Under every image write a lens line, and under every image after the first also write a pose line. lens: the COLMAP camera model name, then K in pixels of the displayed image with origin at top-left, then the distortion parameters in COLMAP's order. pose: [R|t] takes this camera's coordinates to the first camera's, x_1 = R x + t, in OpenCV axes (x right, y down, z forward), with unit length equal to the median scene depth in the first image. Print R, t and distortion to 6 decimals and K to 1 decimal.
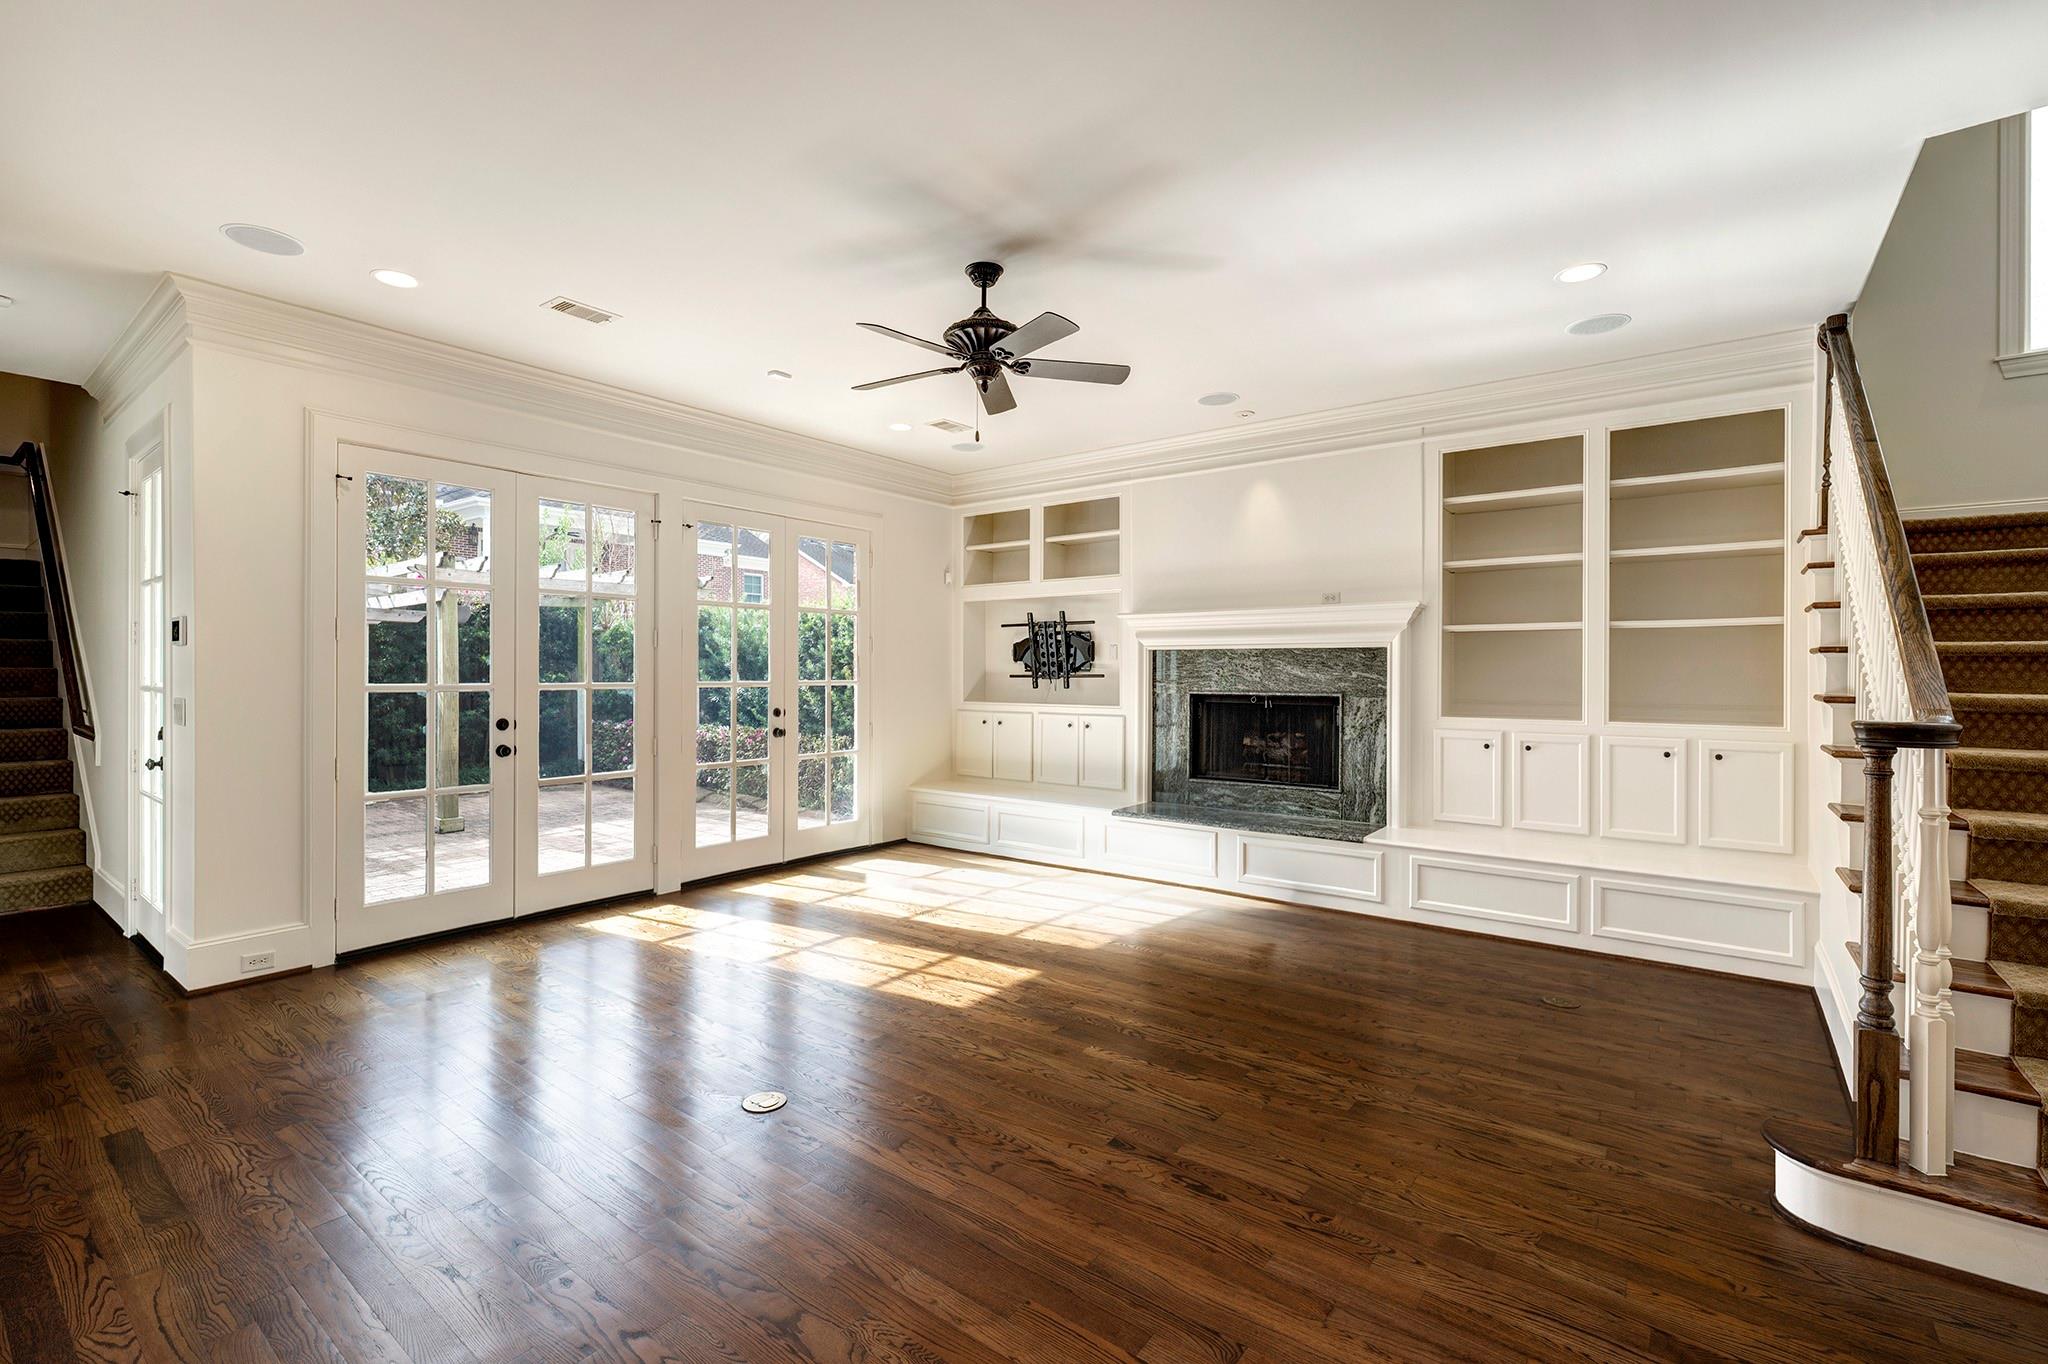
lens RADIAL K [[908.9, 0, 1024.0], [0, 908.9, 682.0], [0, 0, 1]] dist [0.000414, 0.000191]
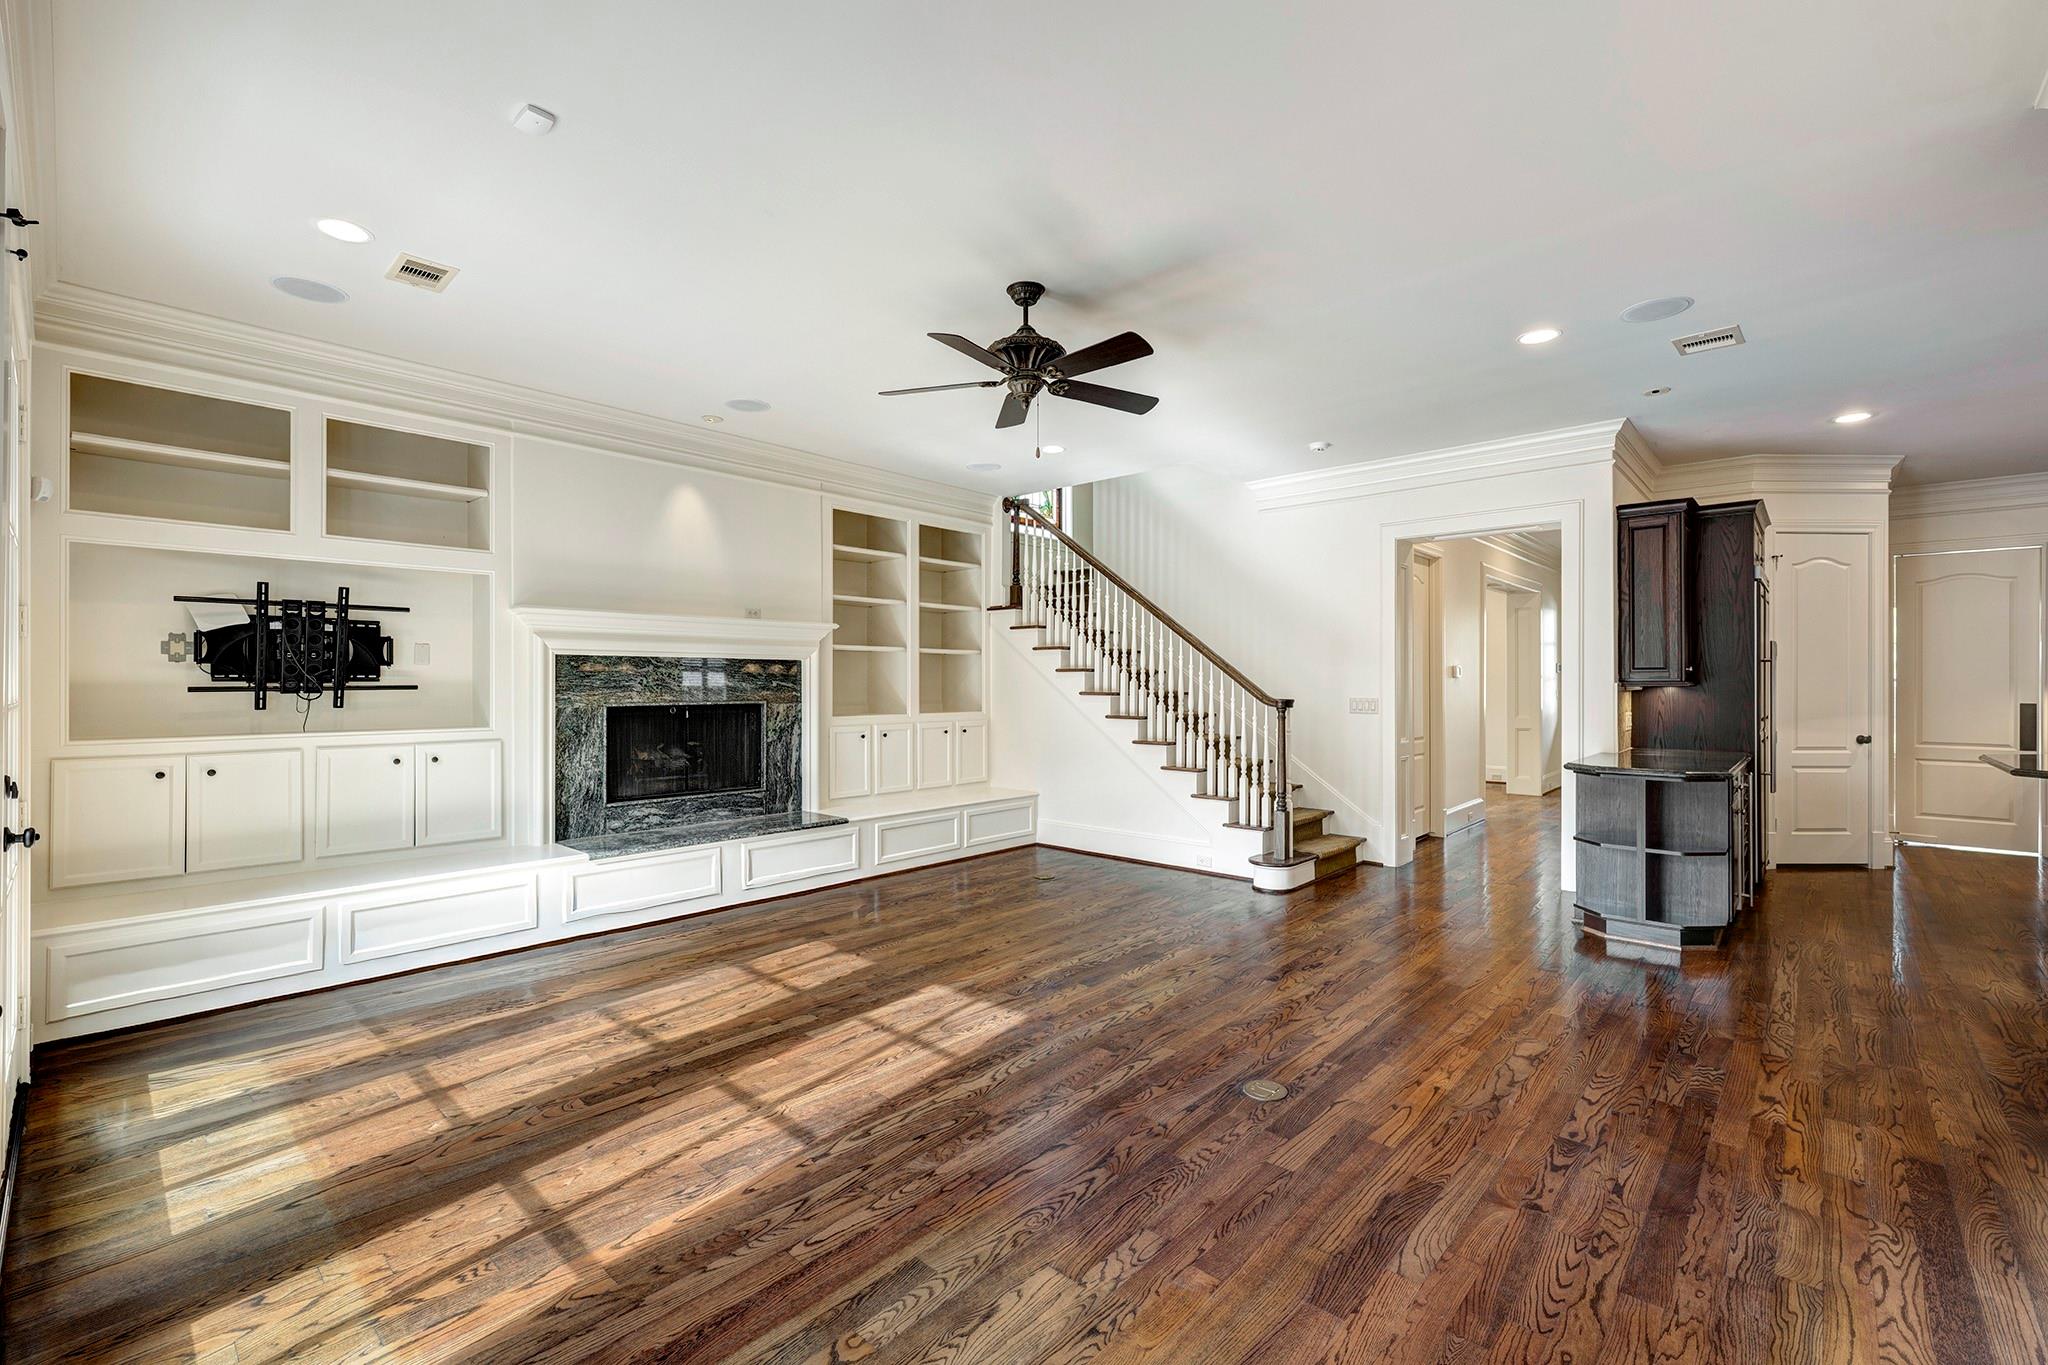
lens RADIAL K [[836.9, 0, 1015.7], [0, 836.9, 689.7], [0, 0, 1]] dist [0.000822, 0.000004]
pose [[0.103899, -0.010000, 0.994538, -0.673486], [0.011701, 0.999893, 0.008831, -0.006830], [-0.994519, 0.010719, 0.104005, 0.624834]]
